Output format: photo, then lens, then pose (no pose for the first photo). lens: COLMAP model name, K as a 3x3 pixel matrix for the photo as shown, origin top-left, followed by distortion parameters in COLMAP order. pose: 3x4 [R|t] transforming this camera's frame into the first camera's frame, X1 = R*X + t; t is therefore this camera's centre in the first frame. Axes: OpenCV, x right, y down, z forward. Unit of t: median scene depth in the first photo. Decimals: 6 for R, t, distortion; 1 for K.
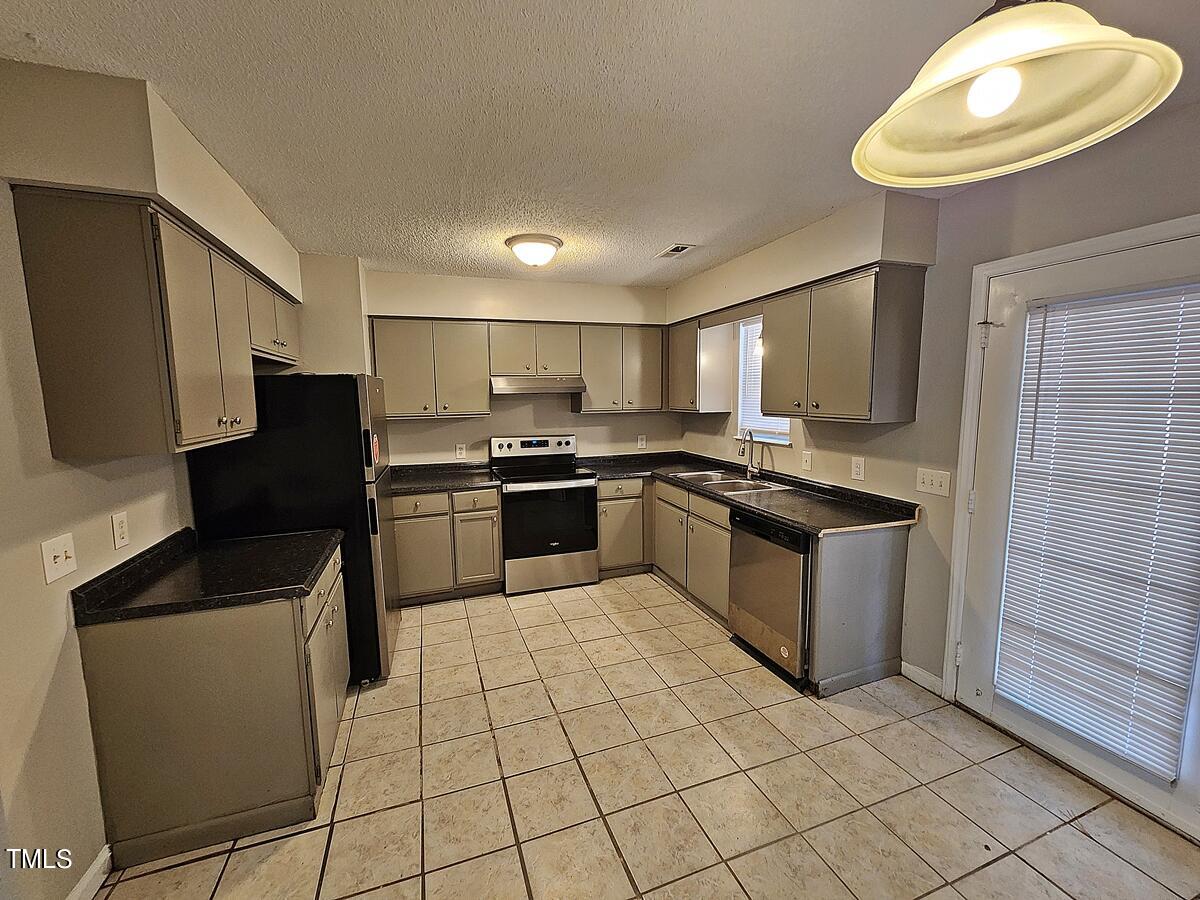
lens RADIAL K [[492.6, 0, 588.4], [0, 492.6, 452.9], [0, 0, 1]] dist [-0.000191, -0.000724]
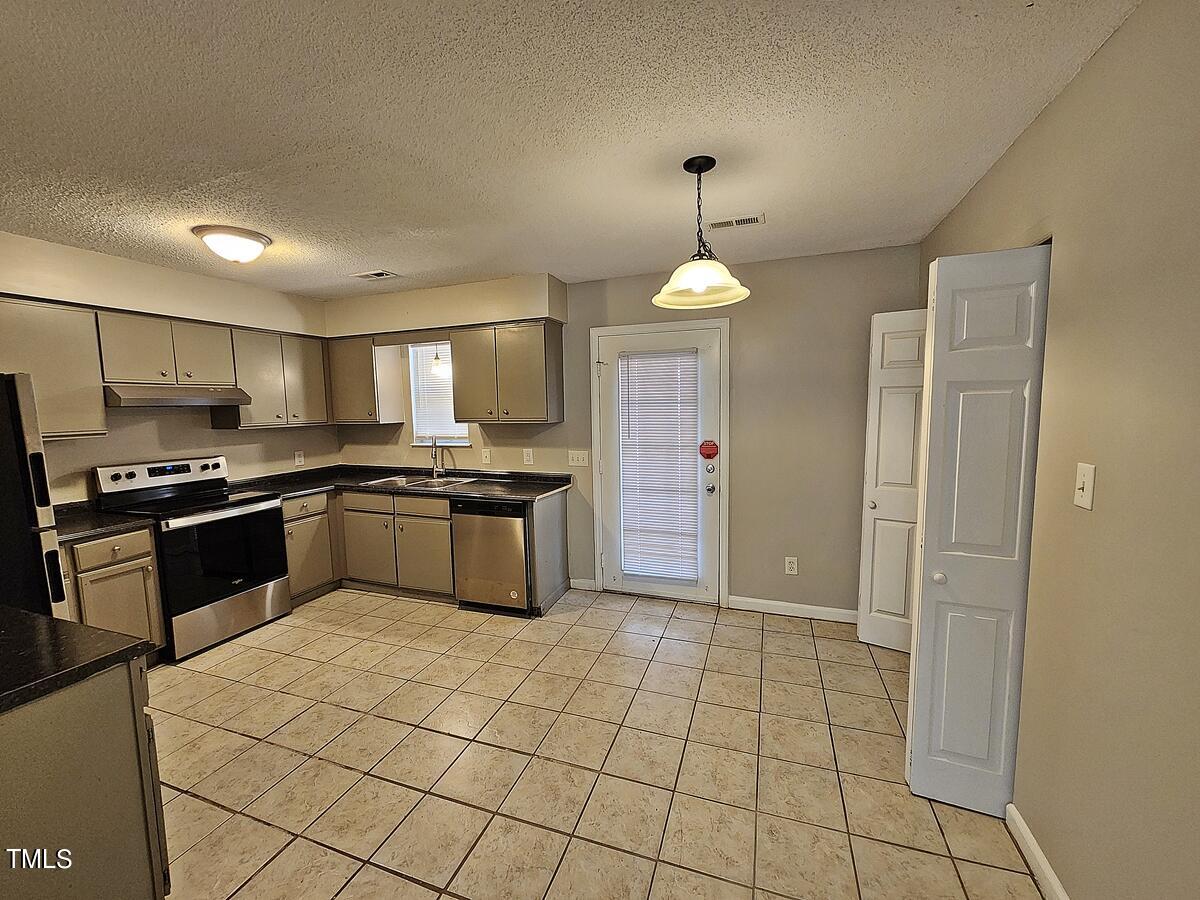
lens RADIAL K [[492.6, 0, 597.7], [0, 492.6, 452.7], [0, 0, 1]] dist [-0.000191, -0.000724]
pose [[0.628621, -0.076236, 0.773966, -0.335578], [0.103732, 0.994511, 0.013708, 0.016929], [-0.770762, 0.071668, 0.633079, -0.039181]]
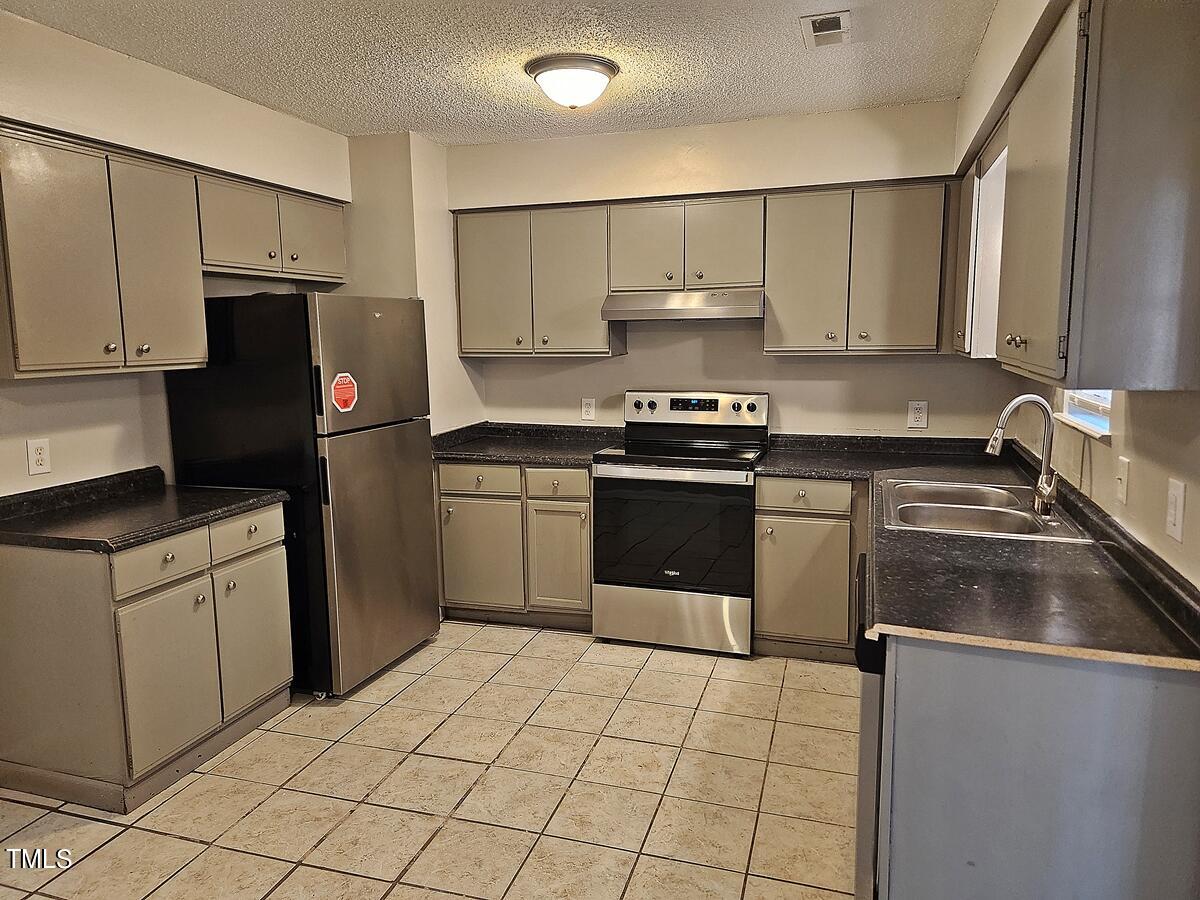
lens RADIAL K [[804.7, 0, 592.3], [0, 804.7, 442.1], [0, 0, 1]] dist [0.049735, -0.035392]
pose [[0.799366, 0.087346, -0.594462, 0.439460], [-0.071409, 0.996176, 0.050348, -0.015905], [0.596586, 0.002203, 0.802546, 0.169612]]
